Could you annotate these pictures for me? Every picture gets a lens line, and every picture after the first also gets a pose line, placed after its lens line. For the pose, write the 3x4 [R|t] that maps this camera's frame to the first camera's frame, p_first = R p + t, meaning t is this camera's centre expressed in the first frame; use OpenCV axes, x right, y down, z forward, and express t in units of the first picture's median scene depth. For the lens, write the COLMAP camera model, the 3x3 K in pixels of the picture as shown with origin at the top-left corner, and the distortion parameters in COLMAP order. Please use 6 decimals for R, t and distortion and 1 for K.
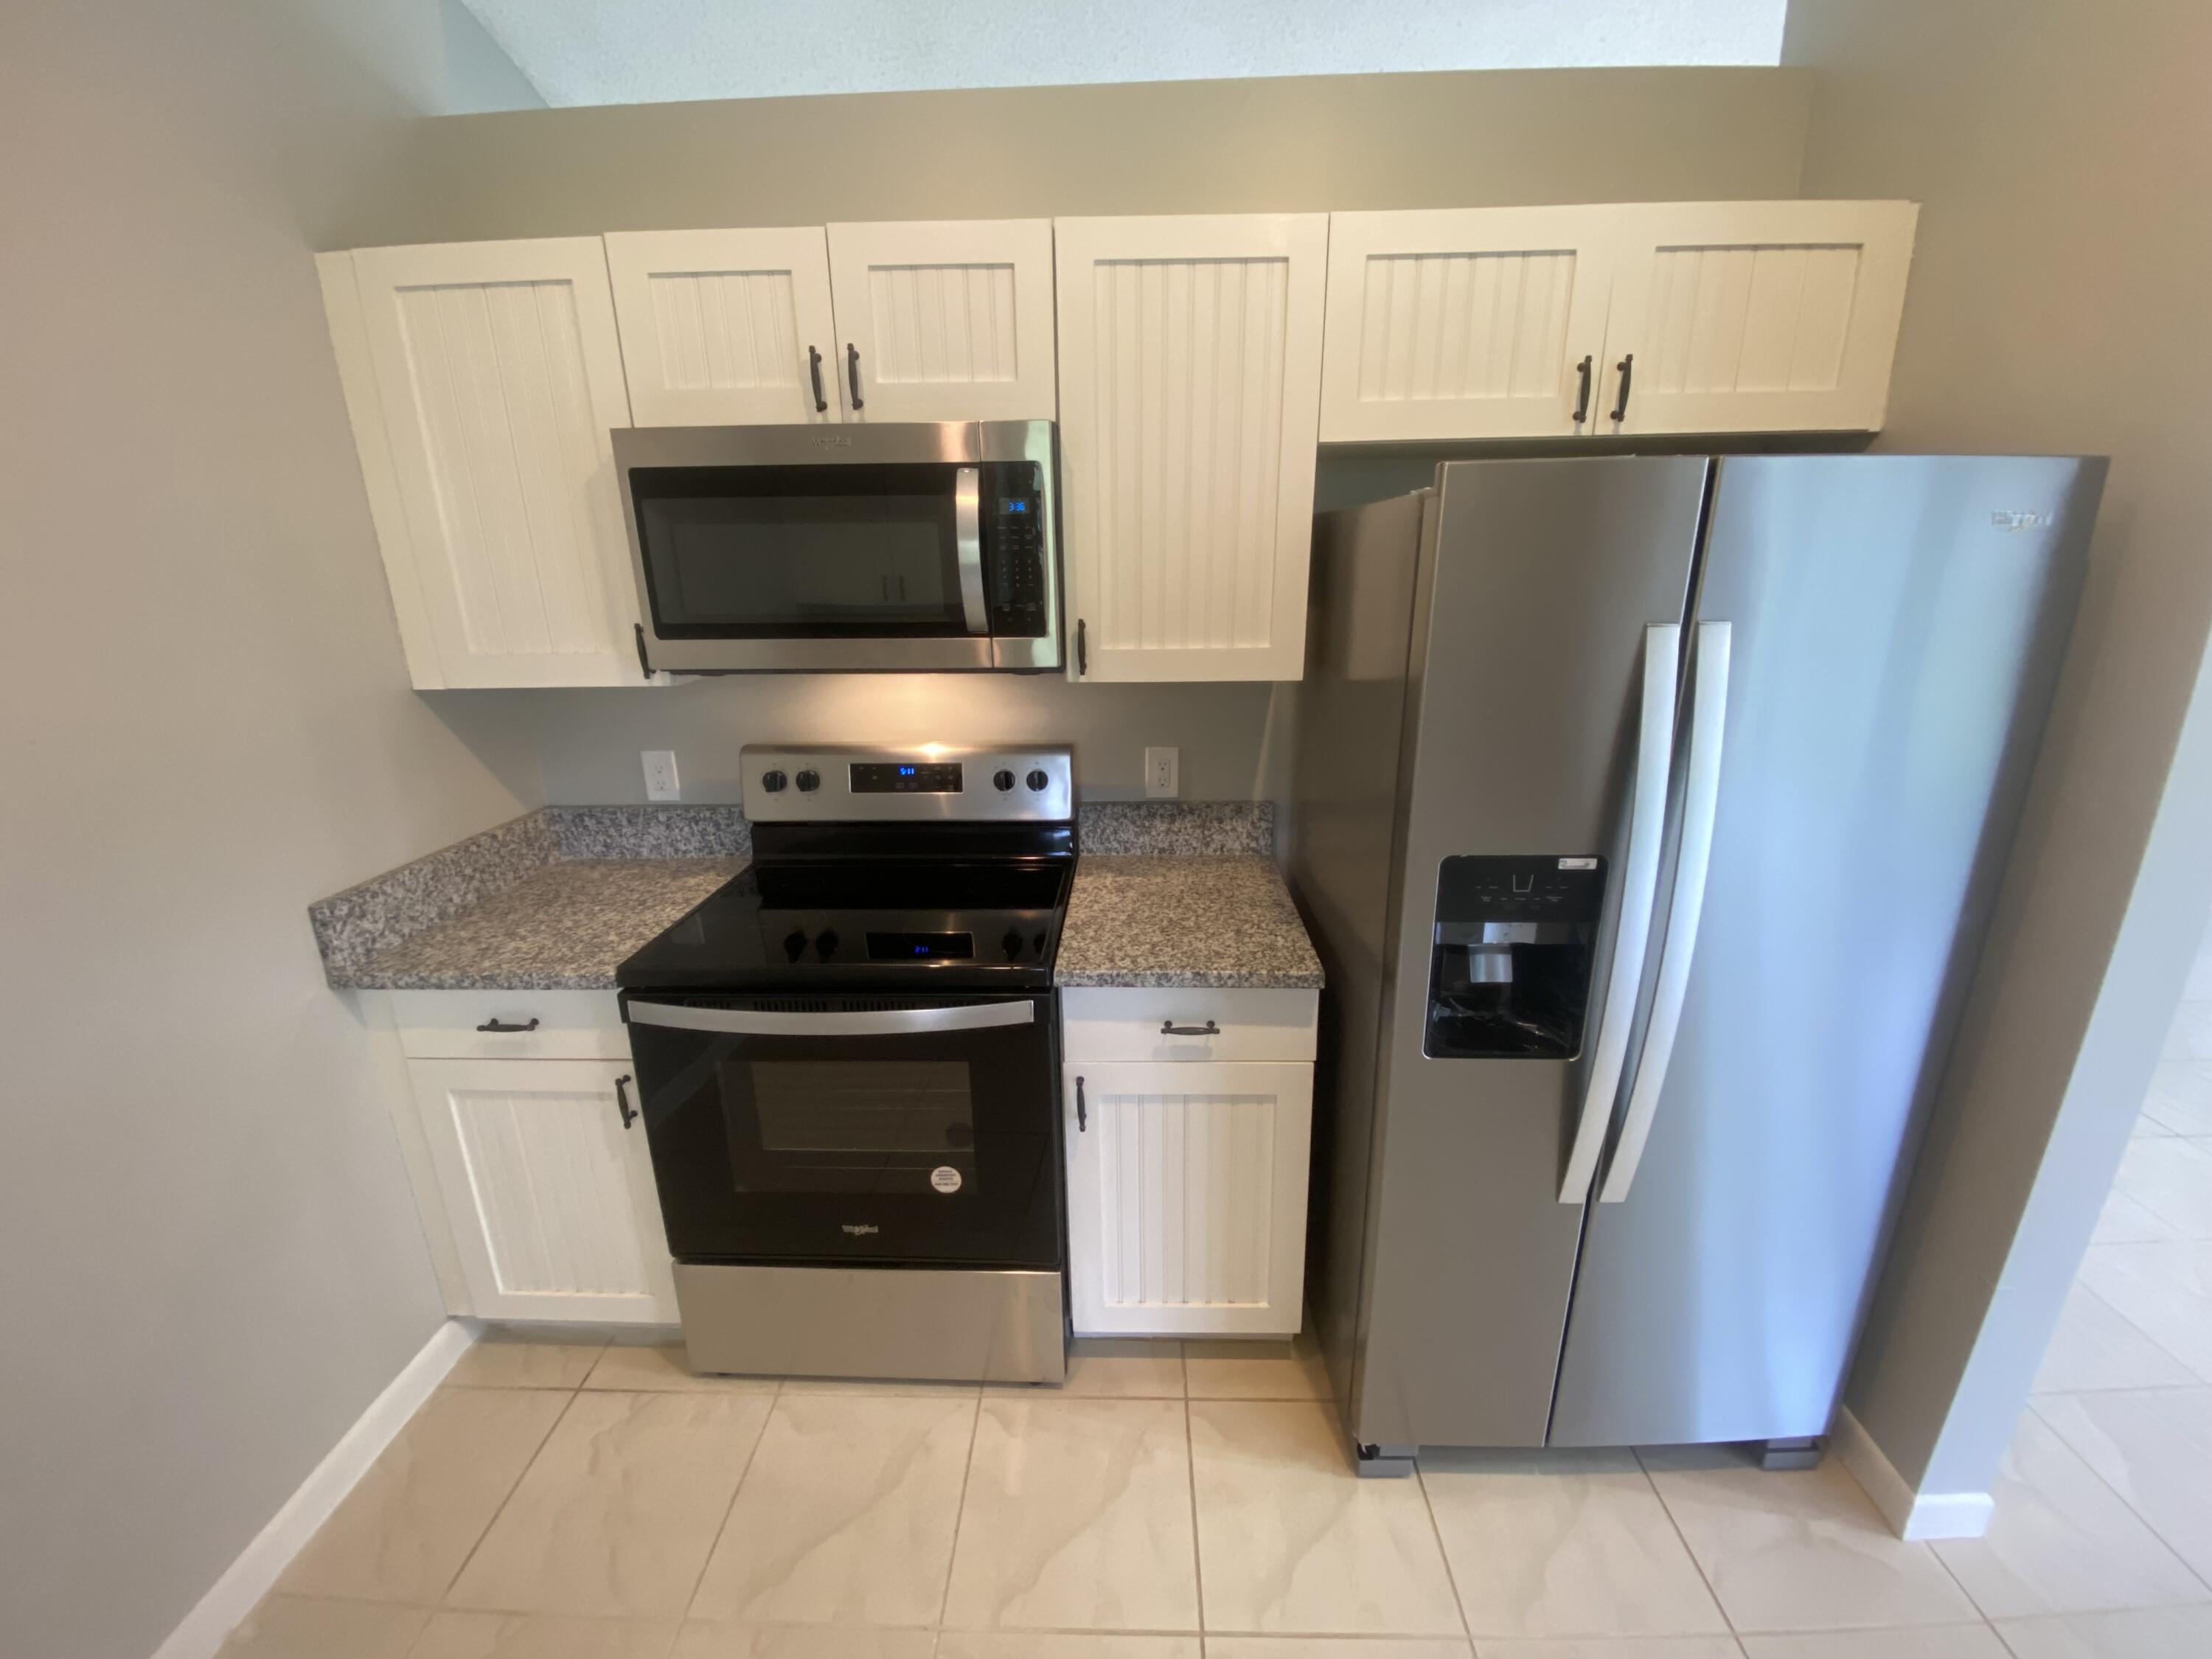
lens RADIAL K [[893.8, 0, 1112.8], [0, 893.8, 824.8], [0, 0, 1]] dist [0.034559, -0.027581]
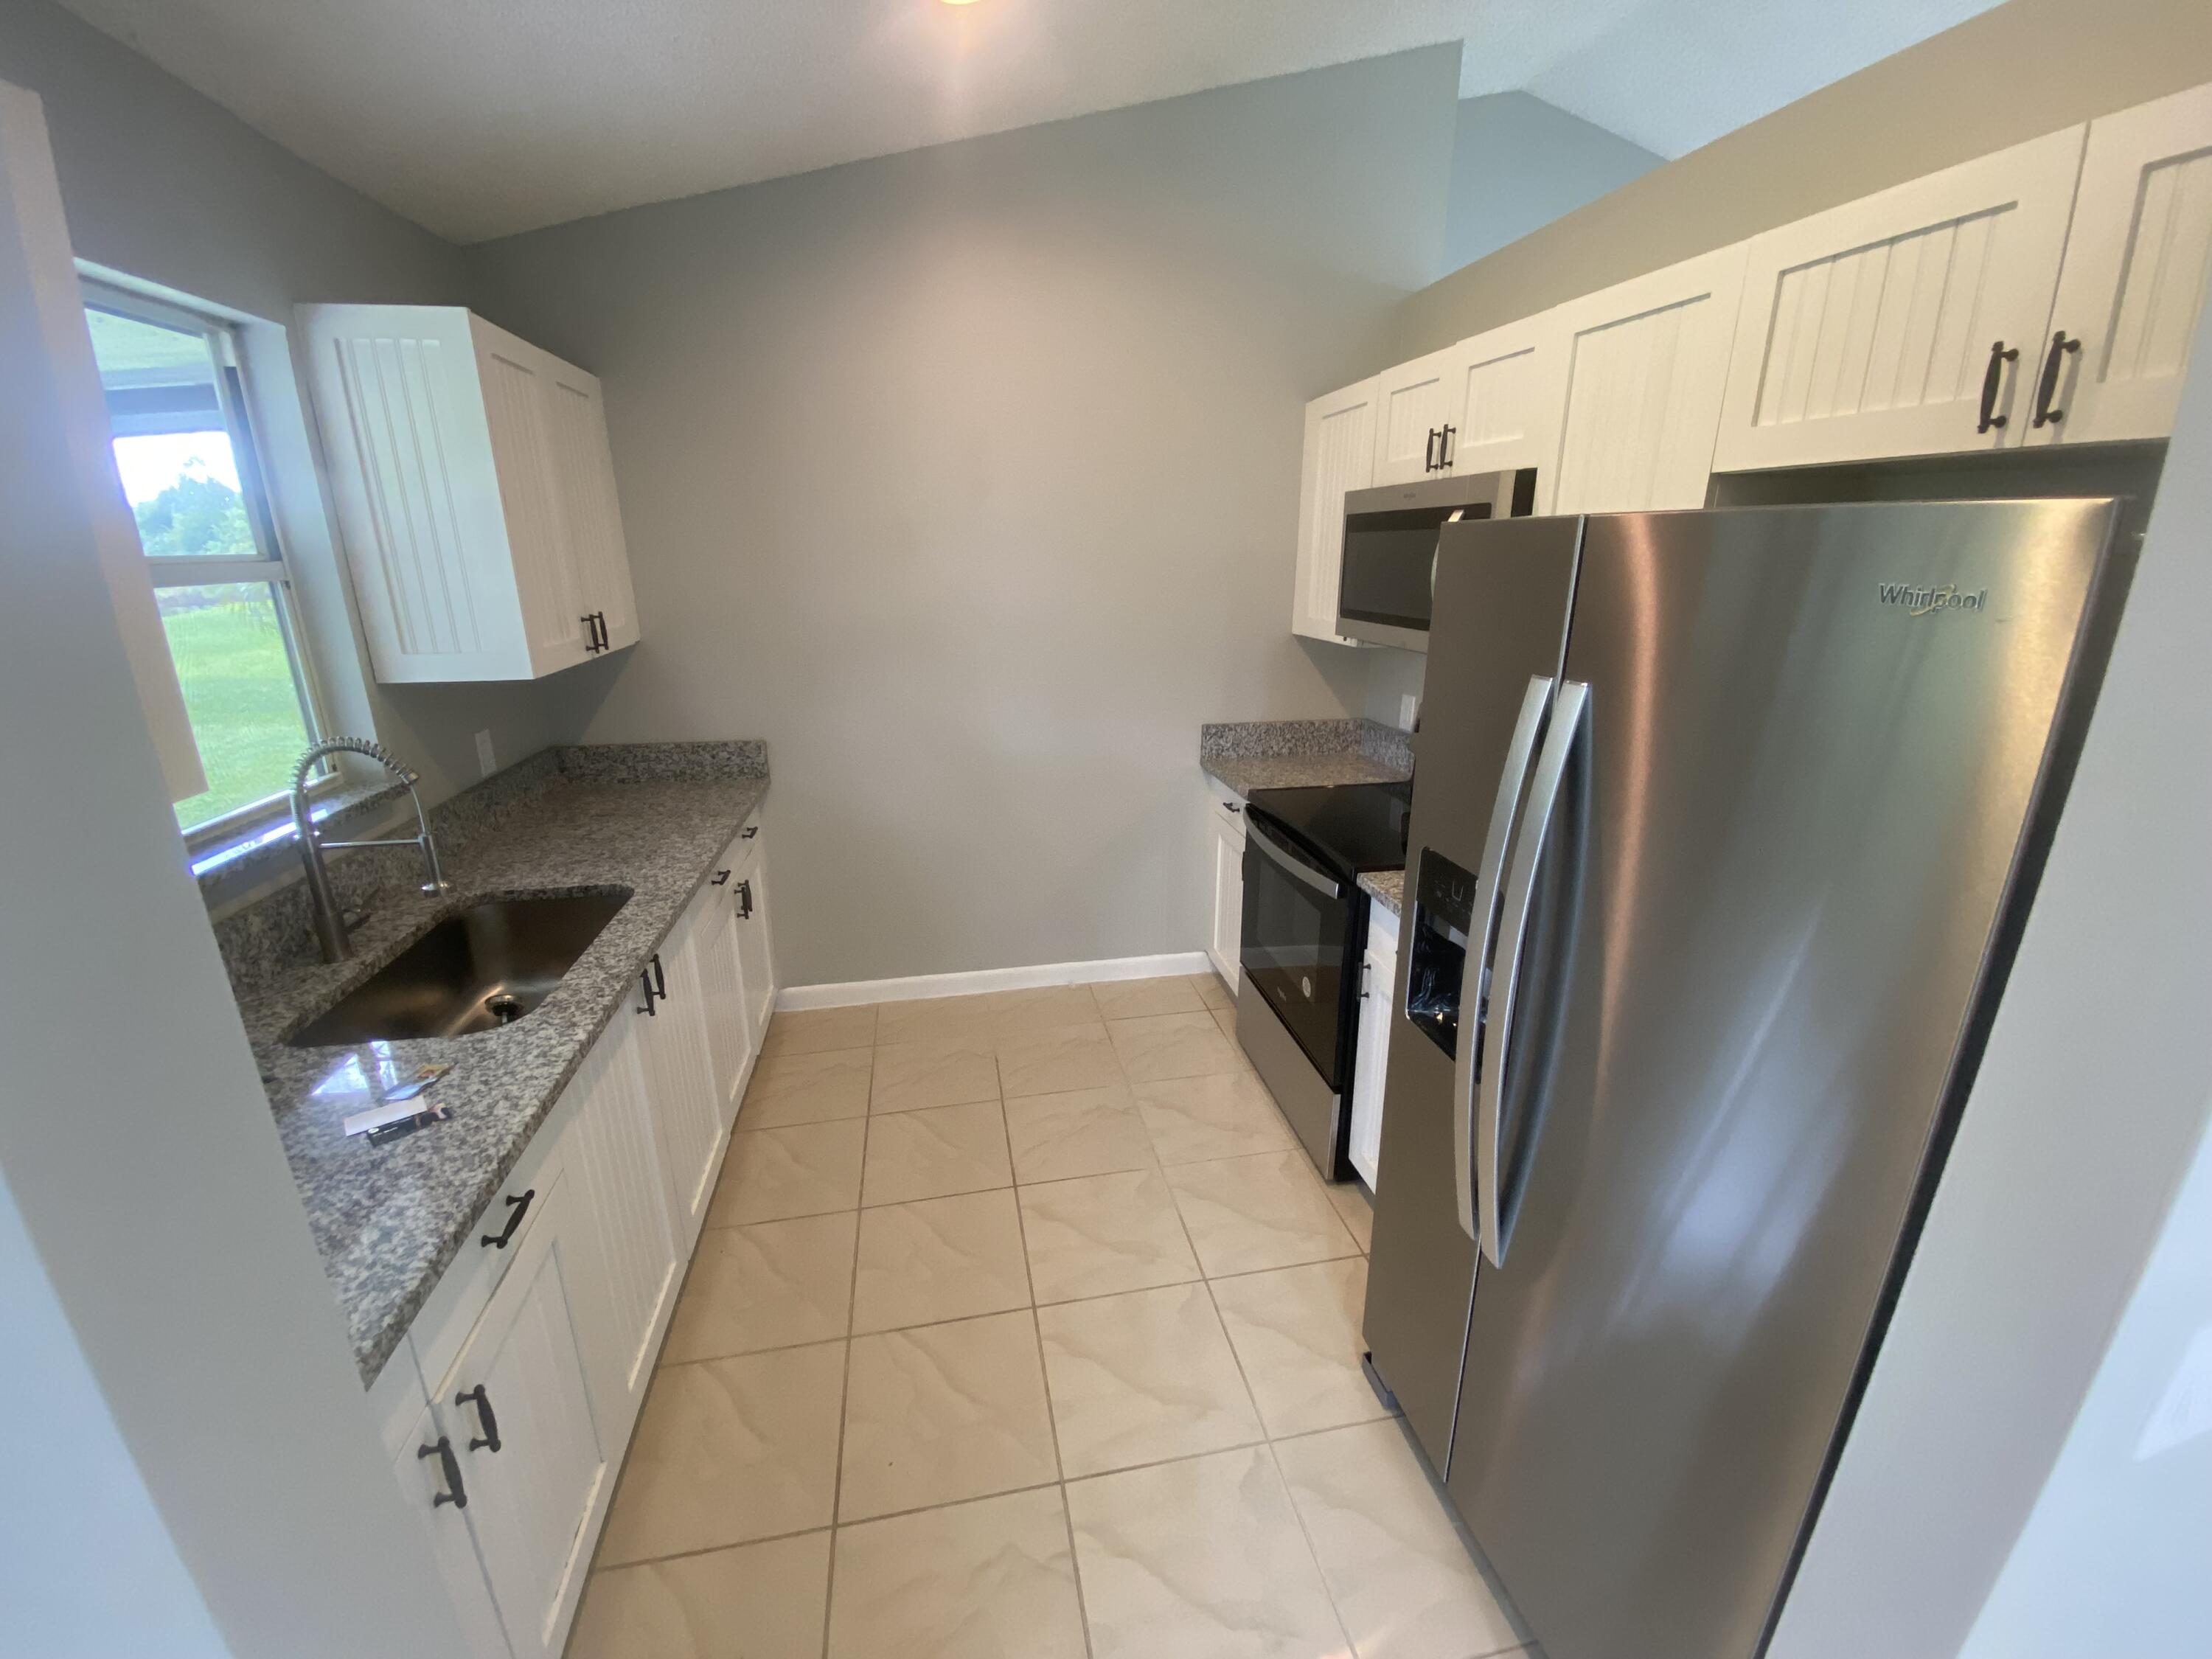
lens RADIAL K [[893.8, 0, 1112.8], [0, 893.8, 824.8], [0, 0, 1]] dist [0.034559, -0.027581]
pose [[0.239291, 0.303164, -0.922405, 1.046692], [-0.284757, 0.930143, 0.231835, -0.115026], [0.928253, 0.207186, 0.308903, 0.184499]]
